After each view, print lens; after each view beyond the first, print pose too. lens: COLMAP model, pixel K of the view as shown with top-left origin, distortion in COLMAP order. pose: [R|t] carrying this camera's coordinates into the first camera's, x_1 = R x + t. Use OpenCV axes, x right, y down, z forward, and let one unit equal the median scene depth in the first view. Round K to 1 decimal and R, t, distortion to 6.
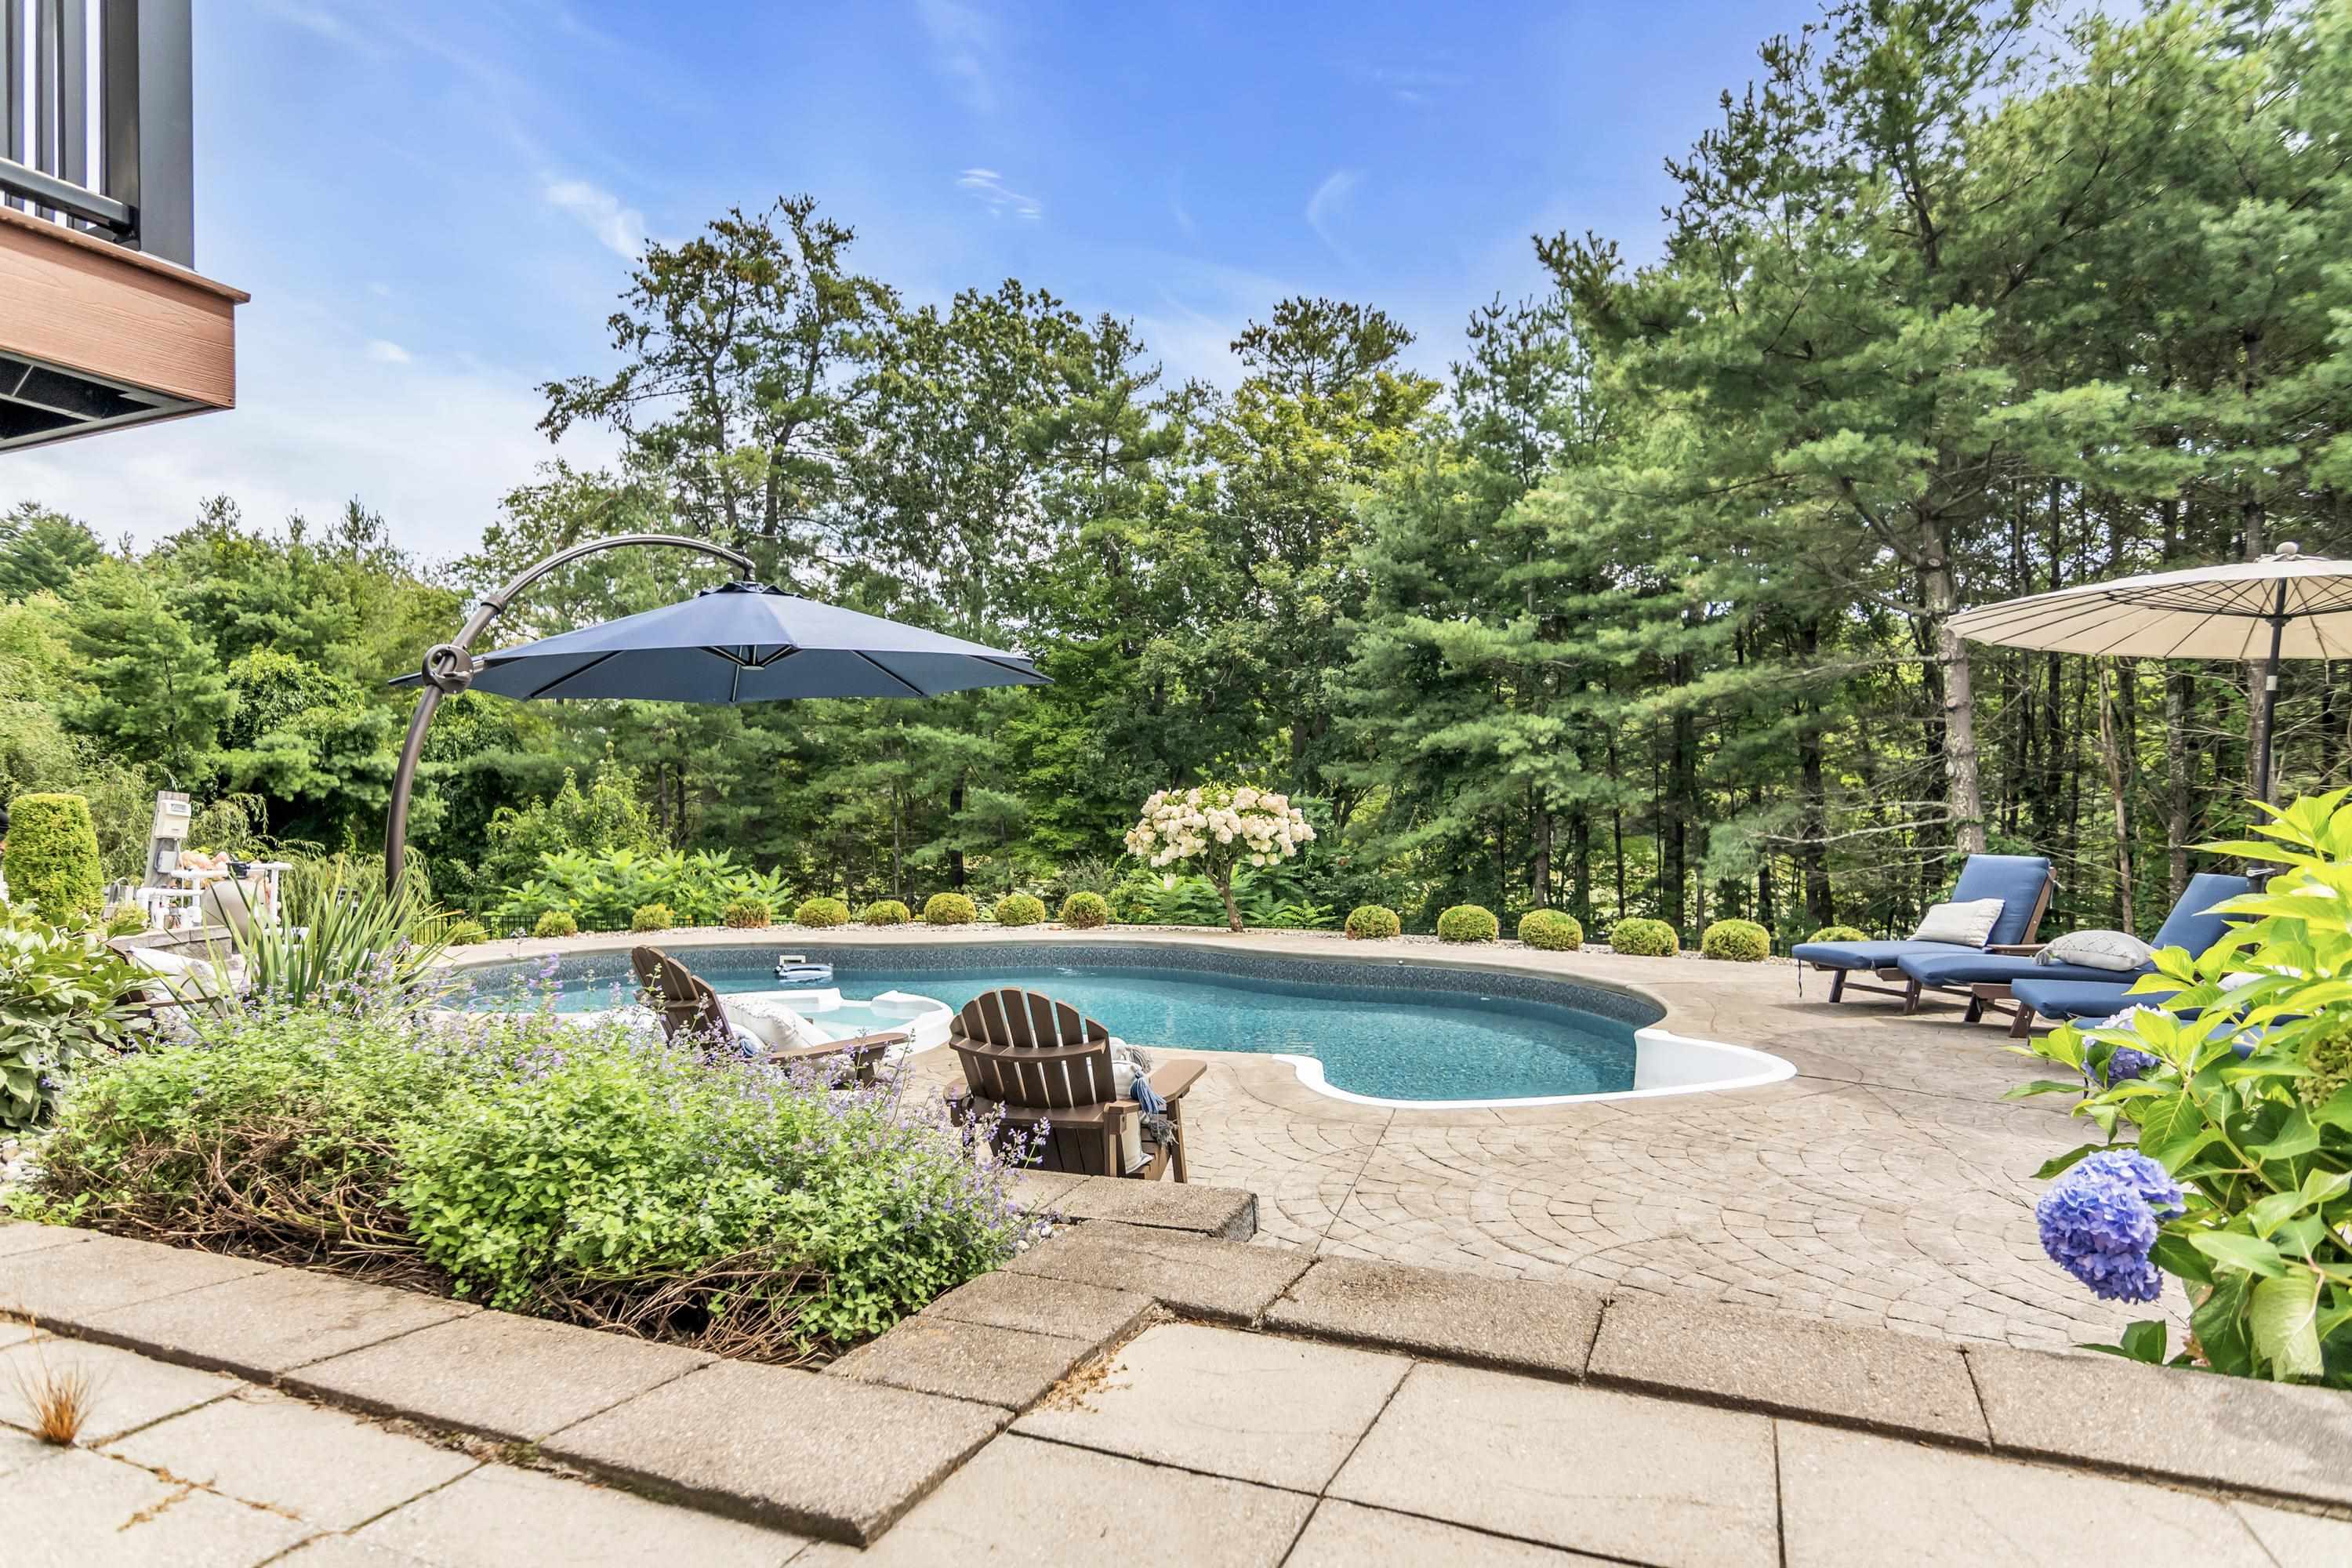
lens RADIAL K [[1261.3, 0, 1173.8], [0, 1261.3, 814.3], [0, 0, 1]] dist [-0.003790, -0.001416]
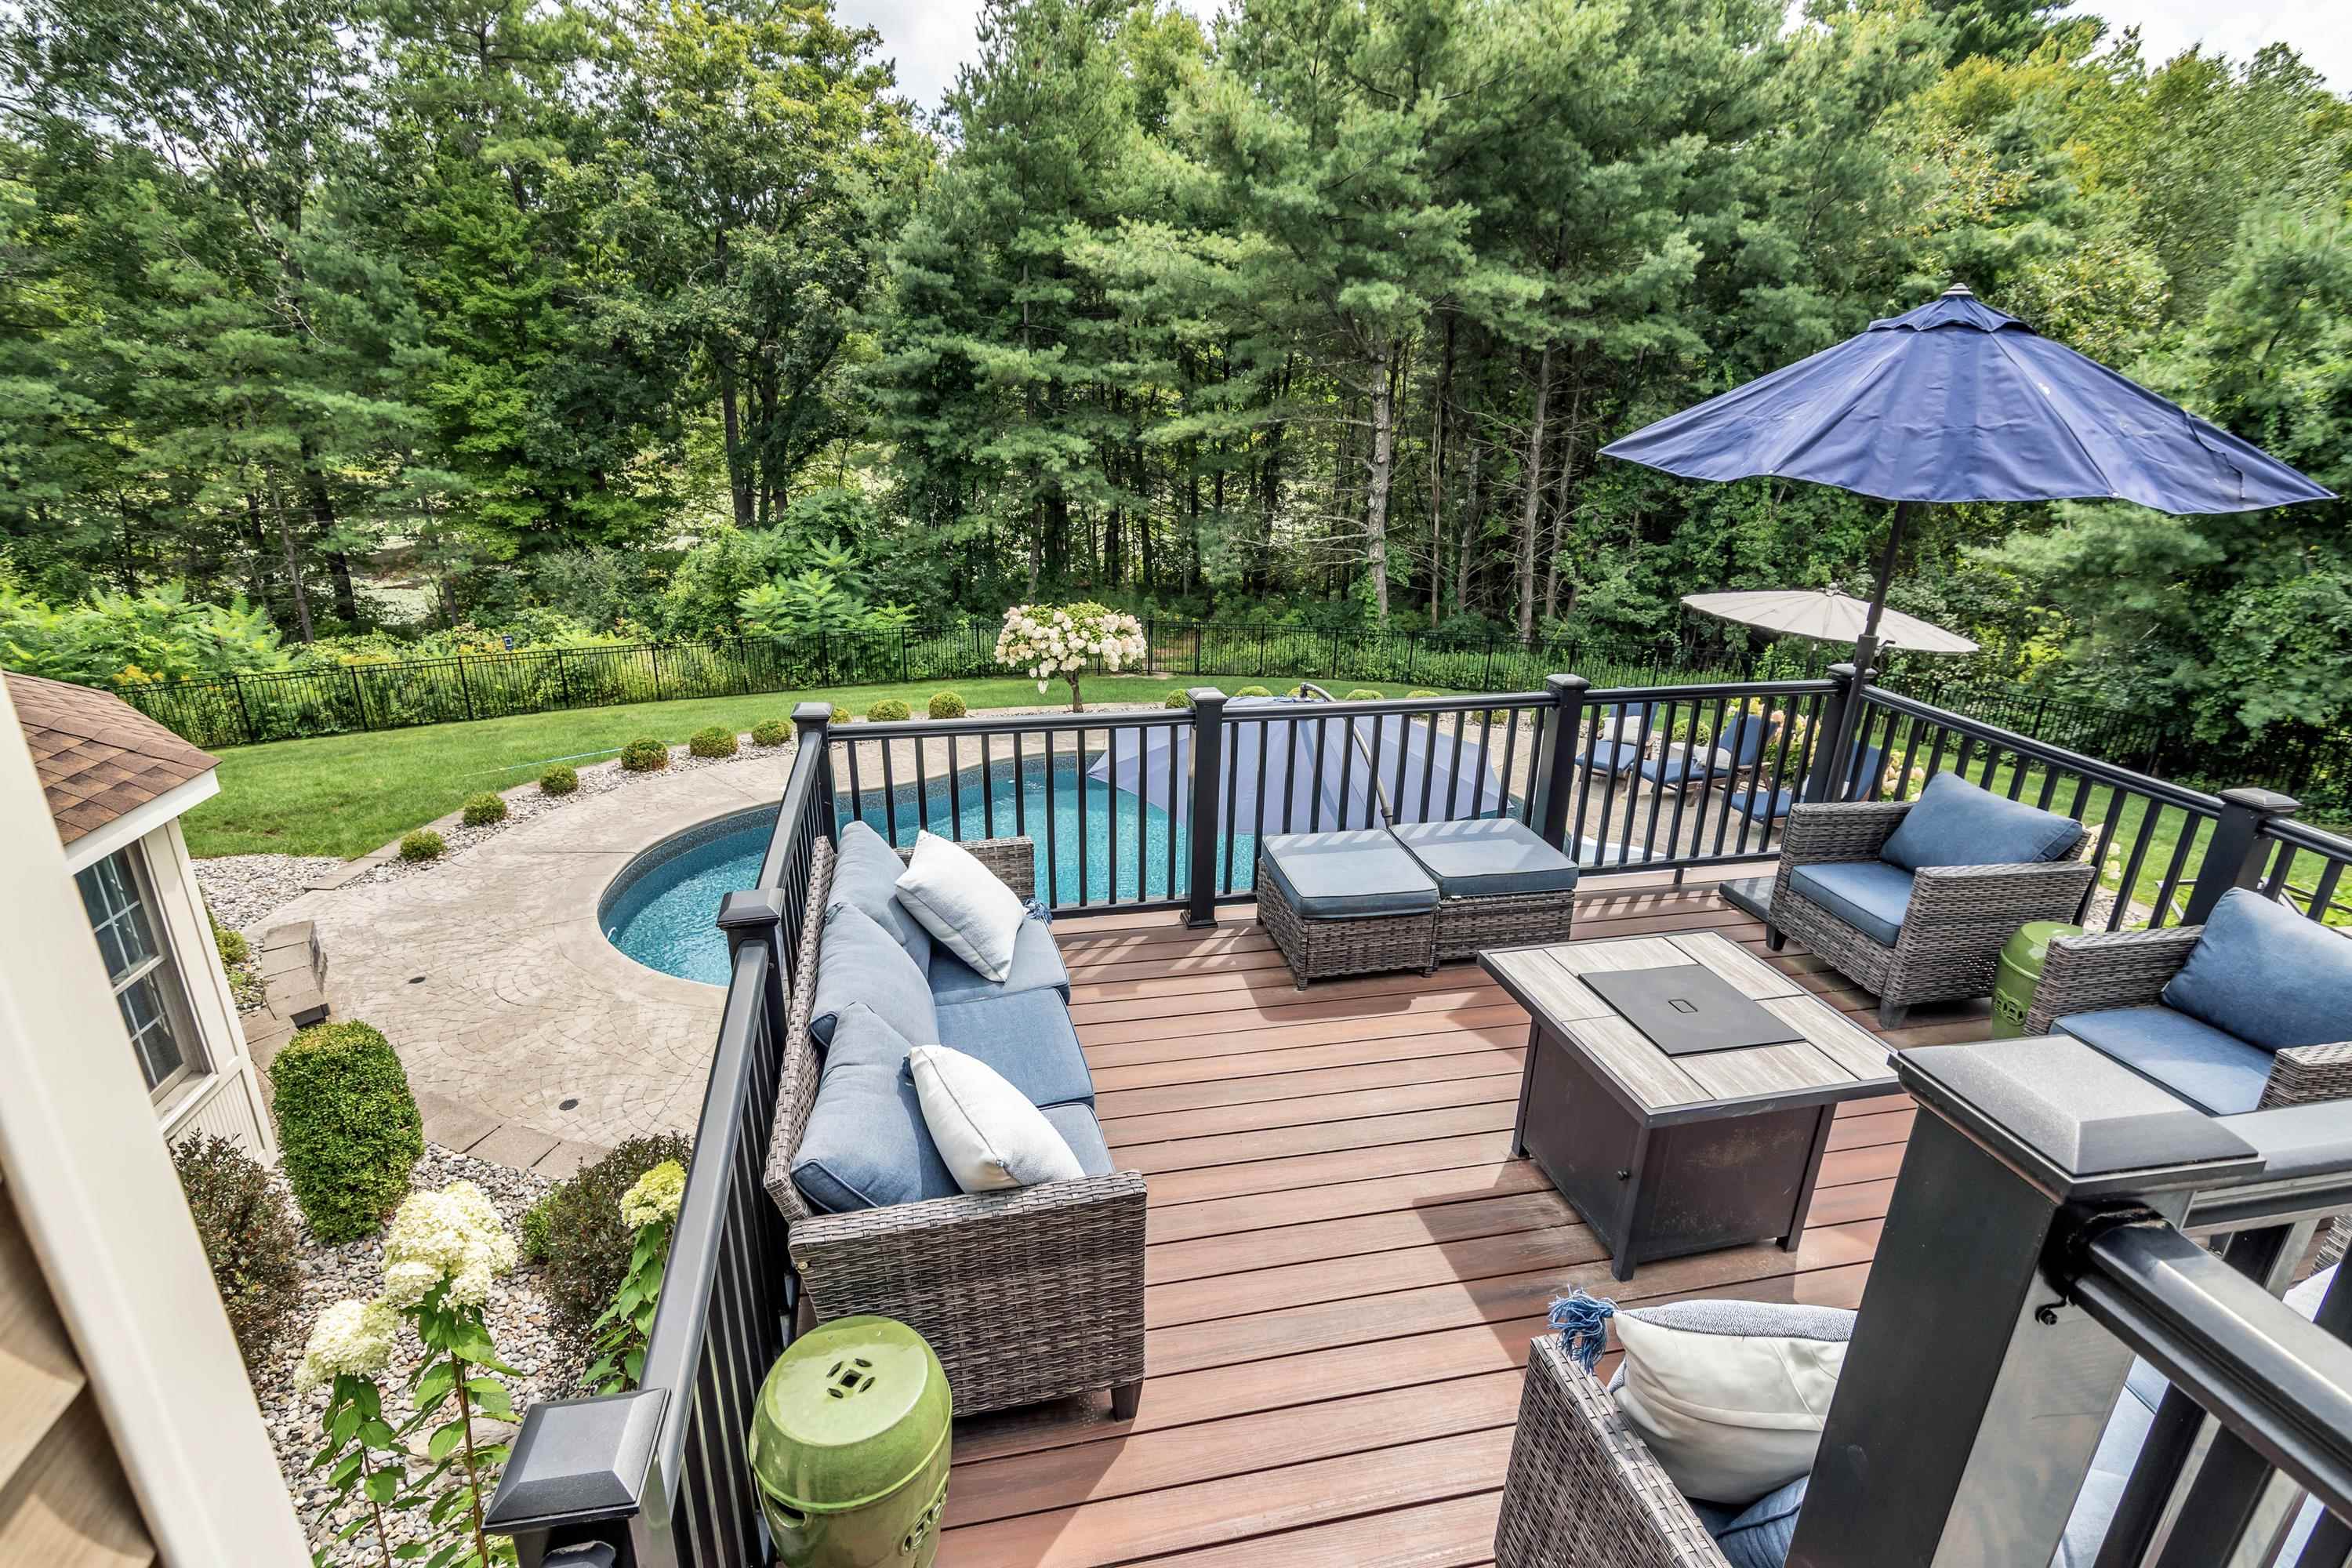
lens RADIAL K [[1133.6, 0, 1158.8], [0, 1133.6, 782.0], [0, 0, 1]] dist [0.008564, 0.000563]
pose [[0.822778, -0.173593, 0.541204, -0.163065], [-0.018919, 0.943323, 0.331335, -0.071224], [-0.568048, -0.282854, 0.772862, 0.004675]]
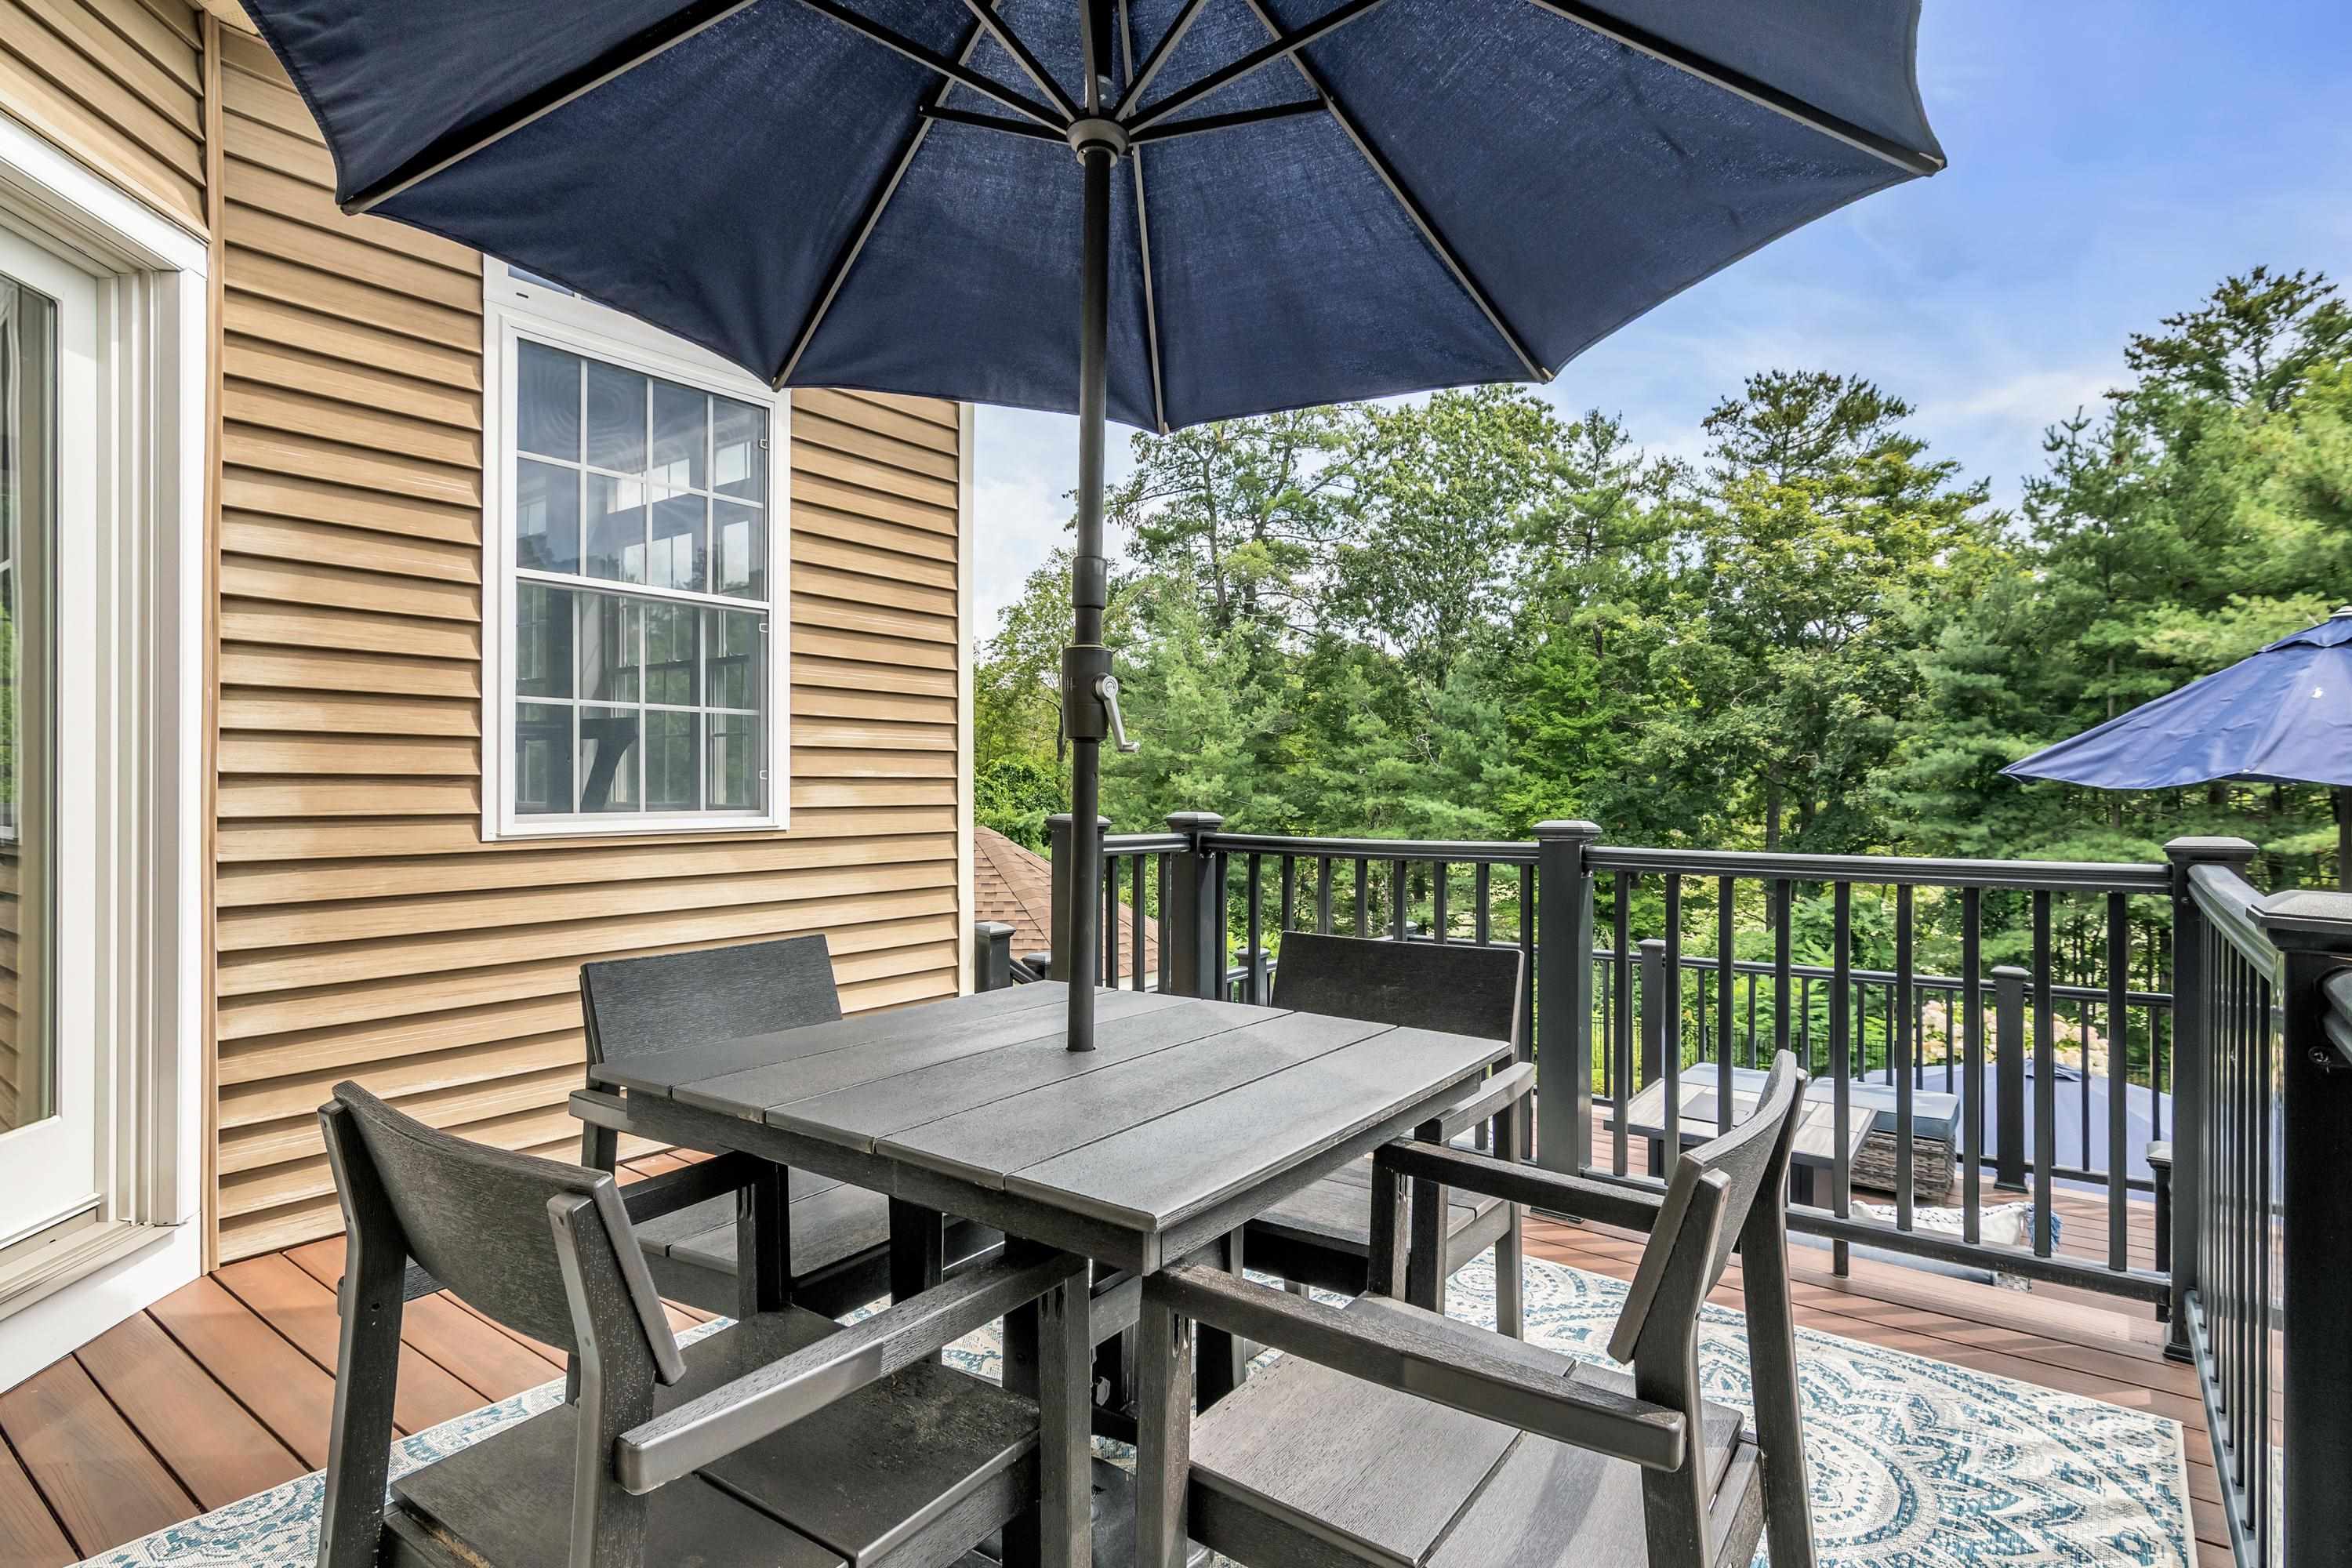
lens RADIAL K [[1196.6, 0, 1176.0], [0, 1196.6, 784.0], [0, 0, 1]] dist [-0.002317, -0.000358]
pose [[0.968531, 0.005680, -0.248827, -0.126285], [-0.006845, 0.999969, -0.003820, -0.064750], [0.248798, 0.005403, 0.968540, -0.062629]]
